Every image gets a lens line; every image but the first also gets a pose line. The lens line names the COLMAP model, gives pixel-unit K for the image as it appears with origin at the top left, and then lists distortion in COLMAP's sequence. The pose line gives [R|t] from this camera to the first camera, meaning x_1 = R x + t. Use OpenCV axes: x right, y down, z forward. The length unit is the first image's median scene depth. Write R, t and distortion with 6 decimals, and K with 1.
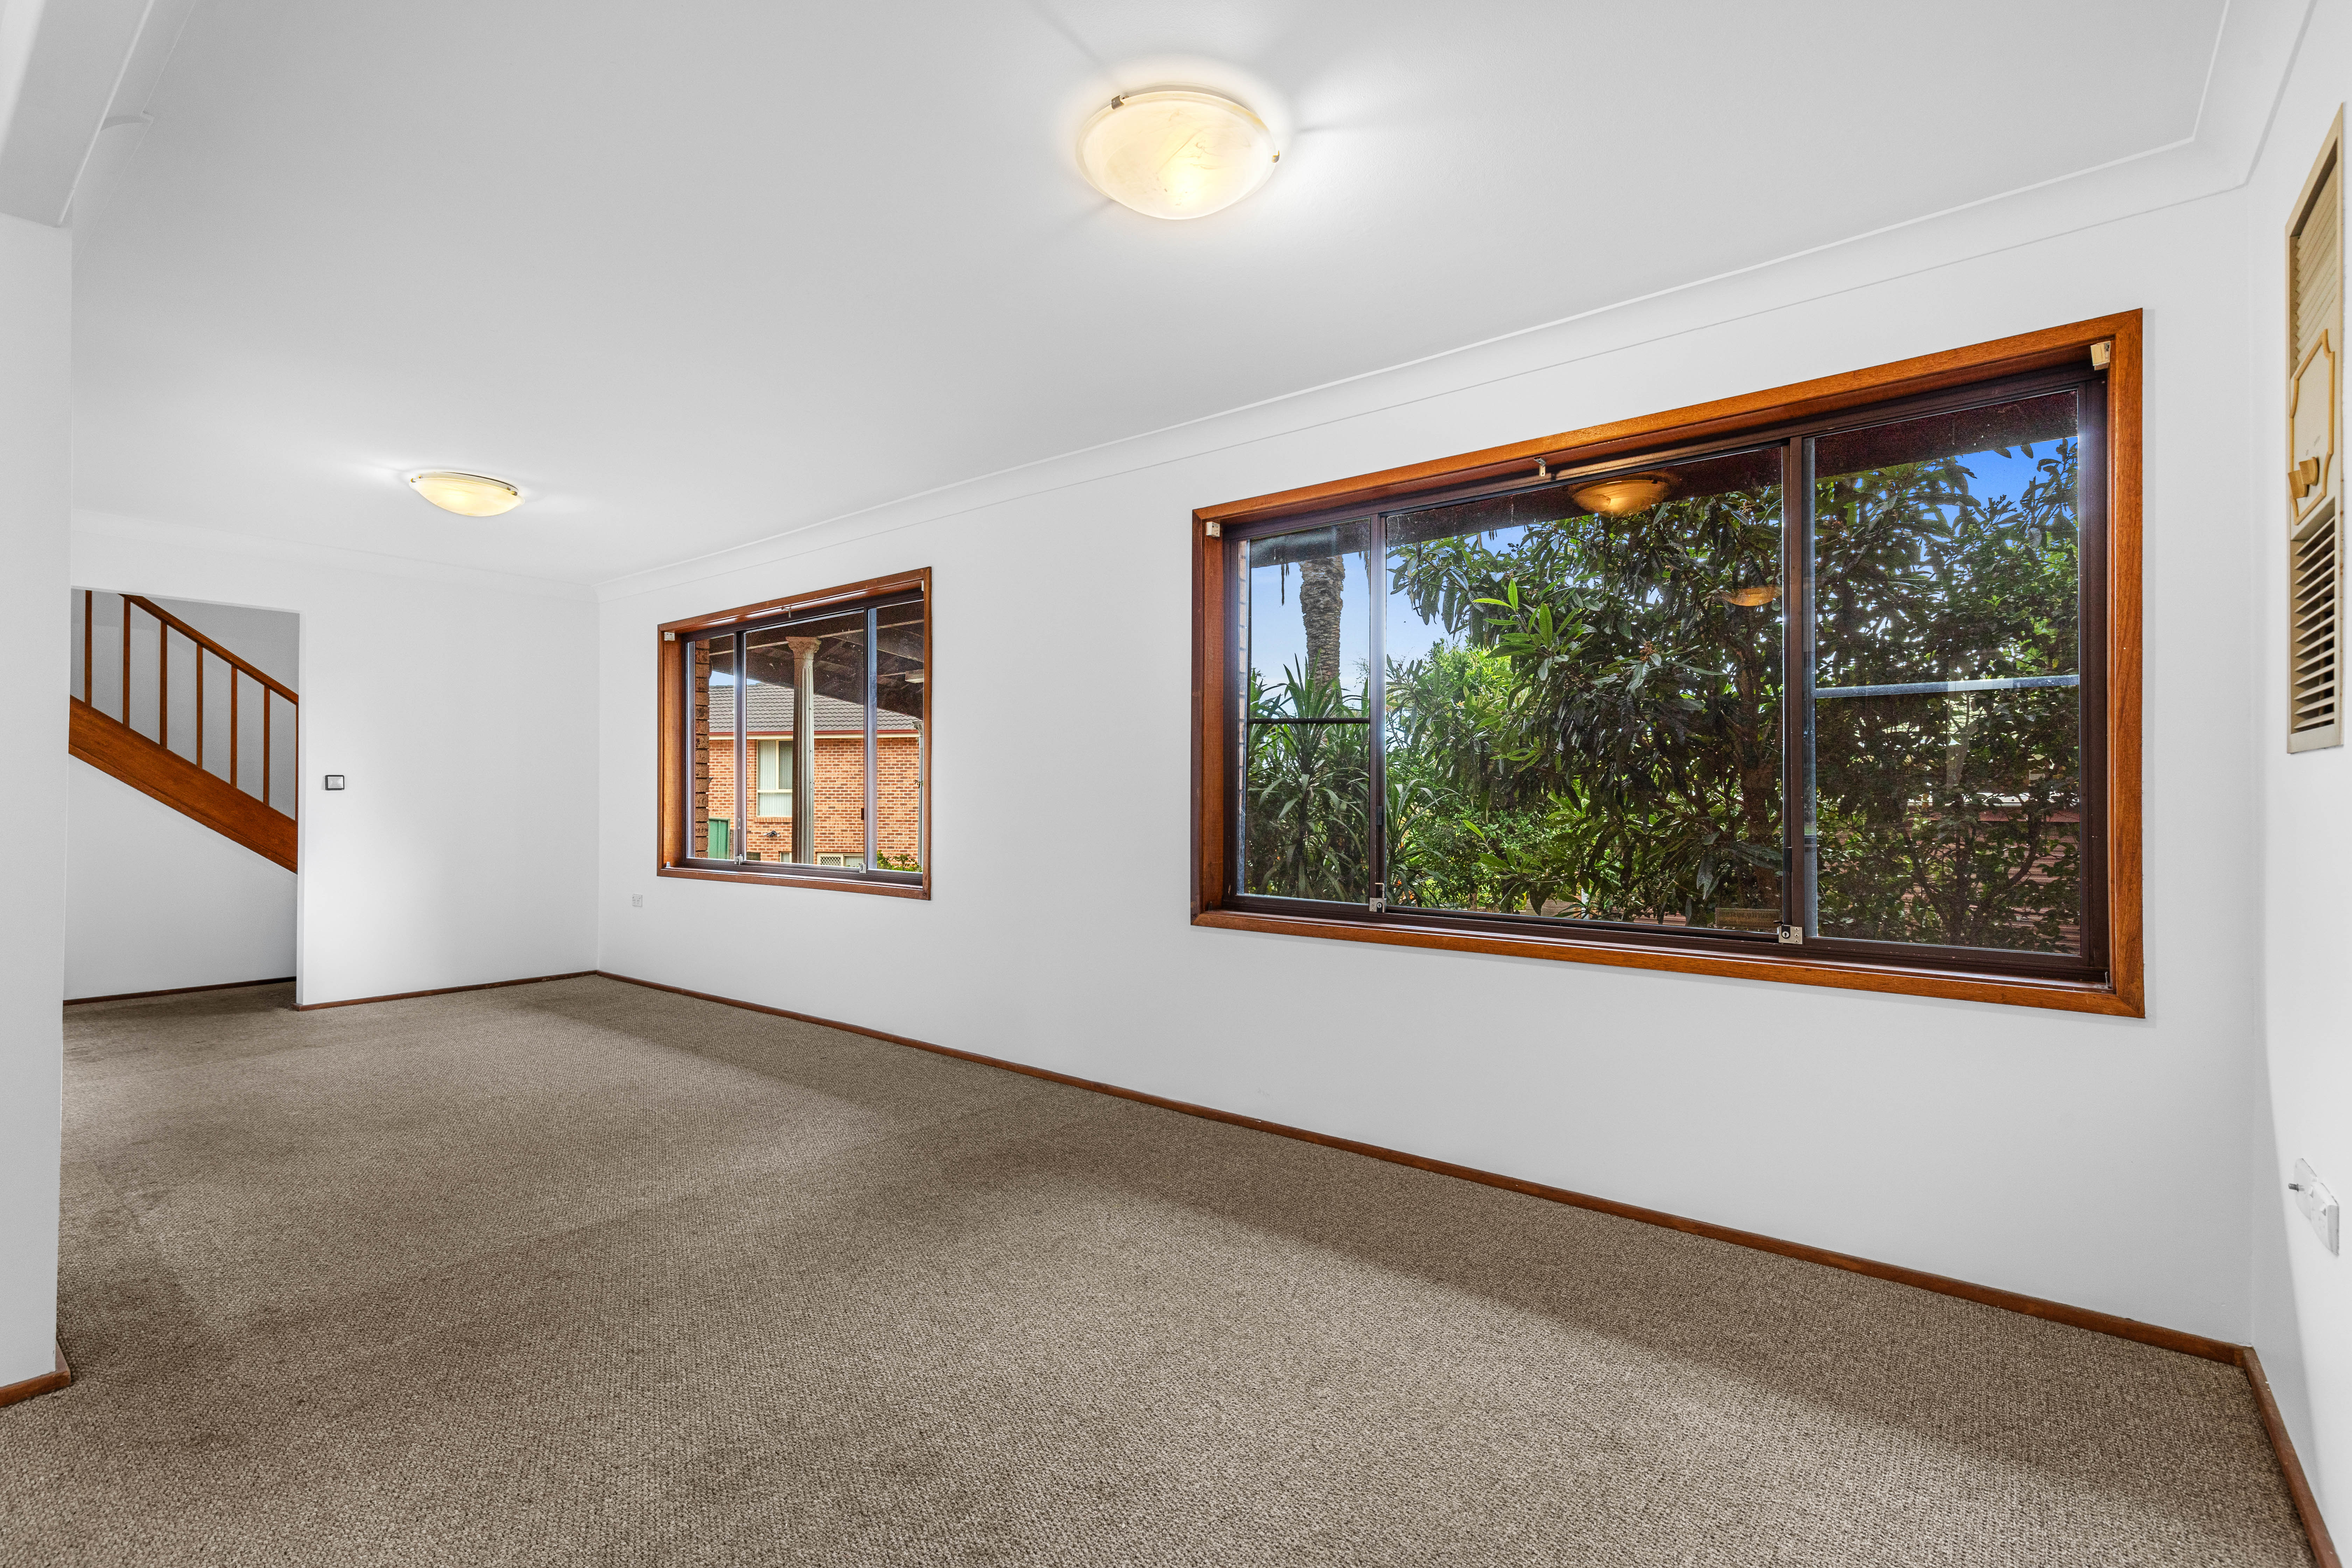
lens RADIAL K [[1063.3, 0, 1193.3], [0, 1063.3, 792.3], [0, 0, 1]] dist [0.012086, 0.000684]
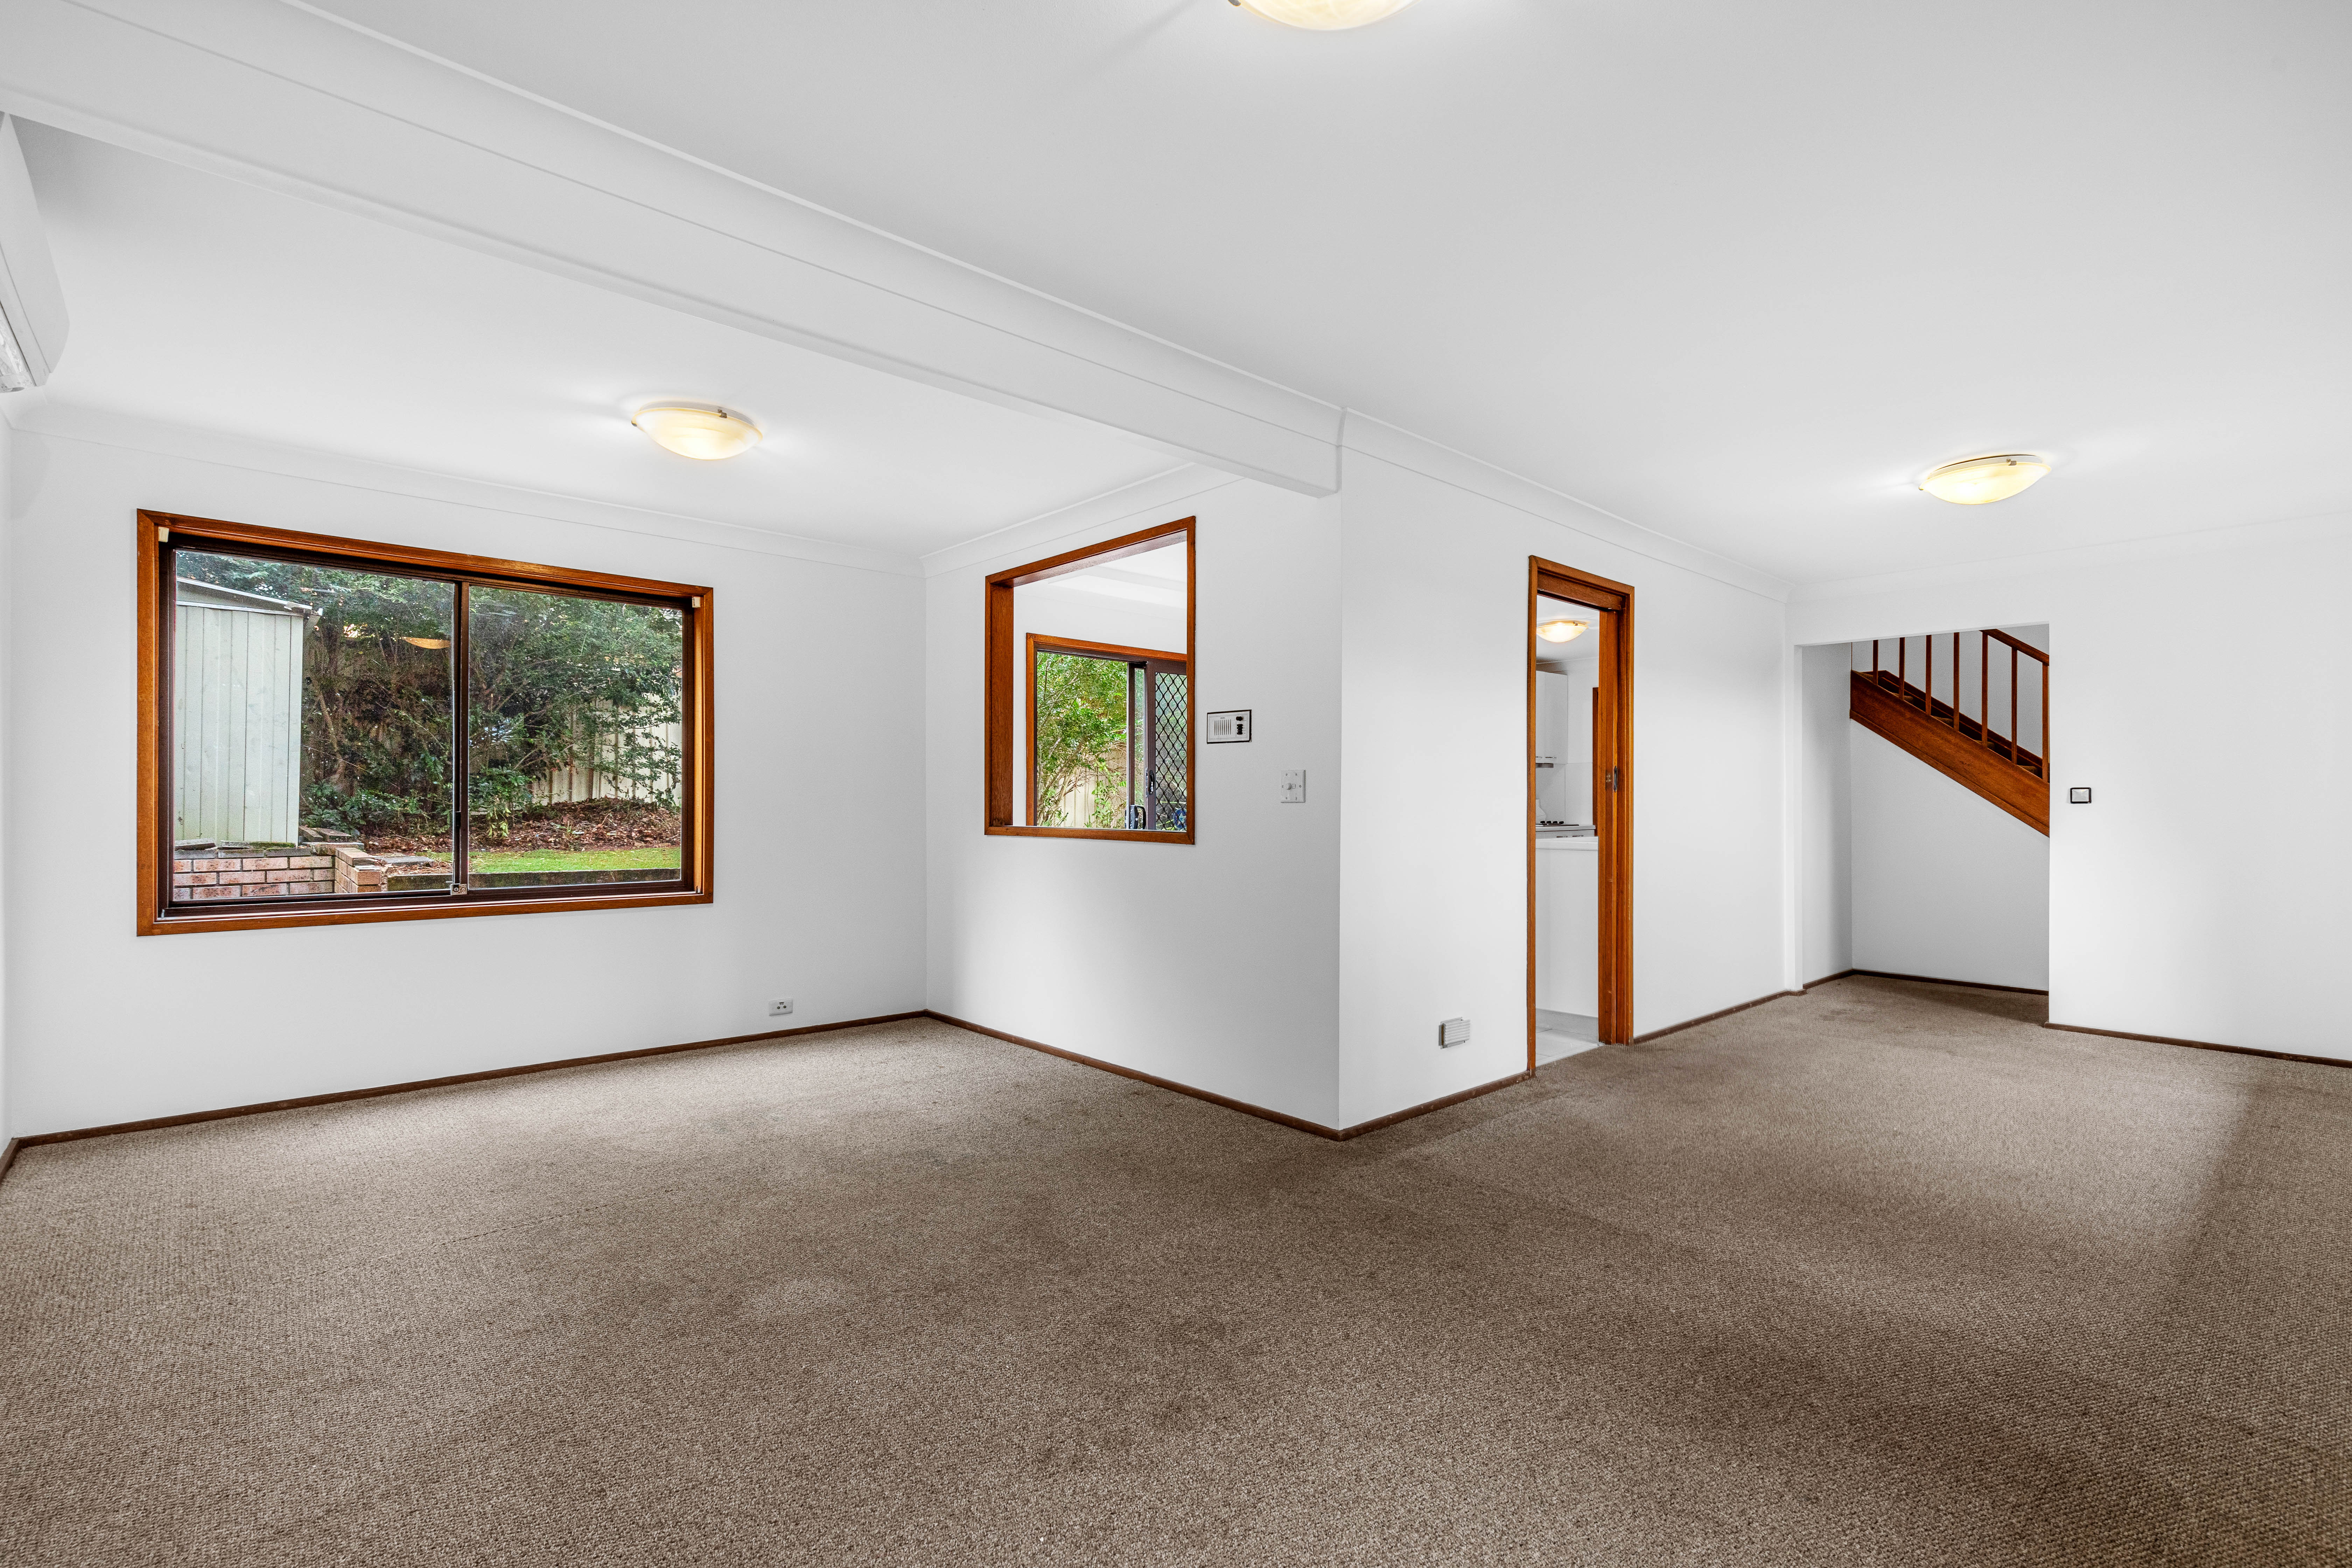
lens RADIAL K [[1063.3, 0, 1185.7], [0, 1063.3, 791.7], [0, 0, 1]] dist [0.012086, 0.000684]
pose [[-0.175035, -0.011237, -0.984498, 0.494174], [0.001797, 0.999930, -0.011733, -0.003811], [0.984561, -0.003823, -0.175003, 0.714127]]
